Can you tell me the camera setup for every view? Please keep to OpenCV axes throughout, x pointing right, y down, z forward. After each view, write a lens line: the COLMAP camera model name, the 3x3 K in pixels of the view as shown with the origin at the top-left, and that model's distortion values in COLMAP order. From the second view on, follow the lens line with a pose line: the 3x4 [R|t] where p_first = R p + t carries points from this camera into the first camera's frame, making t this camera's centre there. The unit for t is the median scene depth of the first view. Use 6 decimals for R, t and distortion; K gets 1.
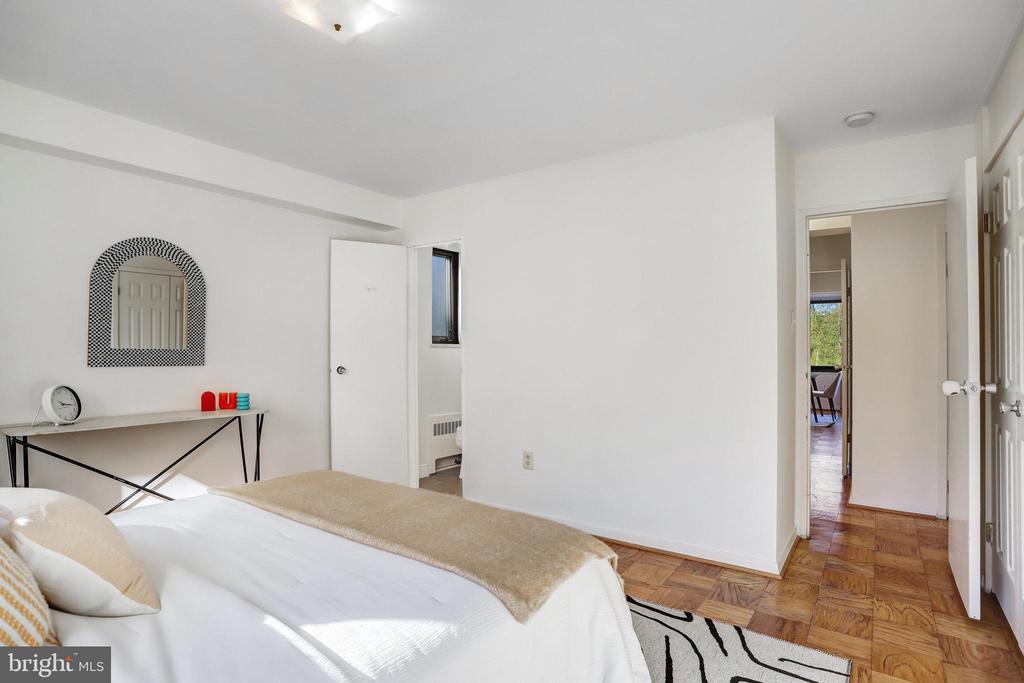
lens RADIAL K [[547.7, 0, 506.4], [0, 547.7, 346.6], [0, 0, 1]] dist [0.003286, 0.001129]
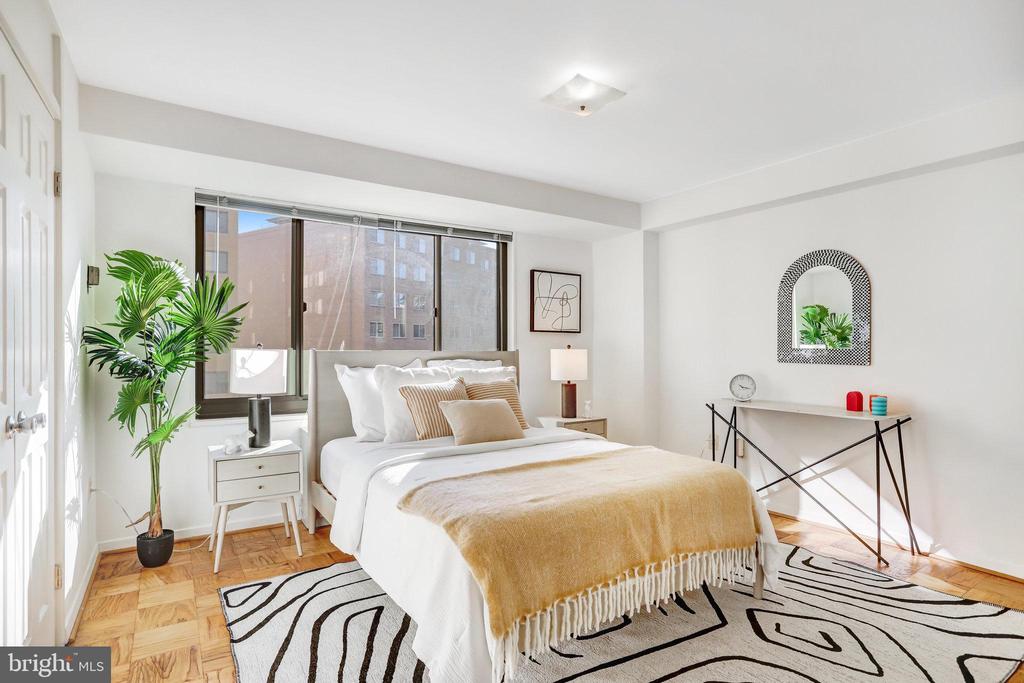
lens RADIAL K [[547.7, 0, 506.4], [0, 547.7, 346.6], [0, 0, 1]] dist [0.003286, 0.001129]
pose [[-0.345470, -0.004581, -0.938418, 0.656818], [0.003291, 0.999976, -0.006093, 0.004535], [0.938424, -0.005193, -0.345447, 0.803154]]
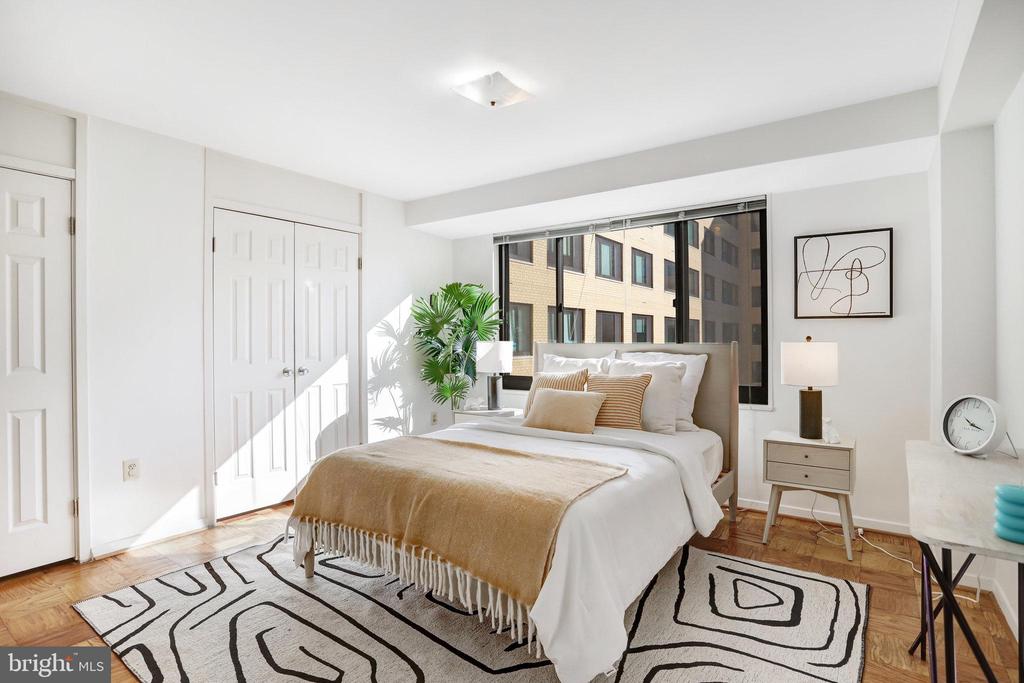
lens RADIAL K [[533.7, 0, 504.6], [0, 533.7, 338.8], [0, 0, 1]] dist [-0.066855, 0.034550]
pose [[-0.999973, 0.001629, -0.007180, -0.208744], [0.001668, 0.999983, -0.005531, 0.001180], [0.007170, -0.005543, -0.999959, 1.467076]]
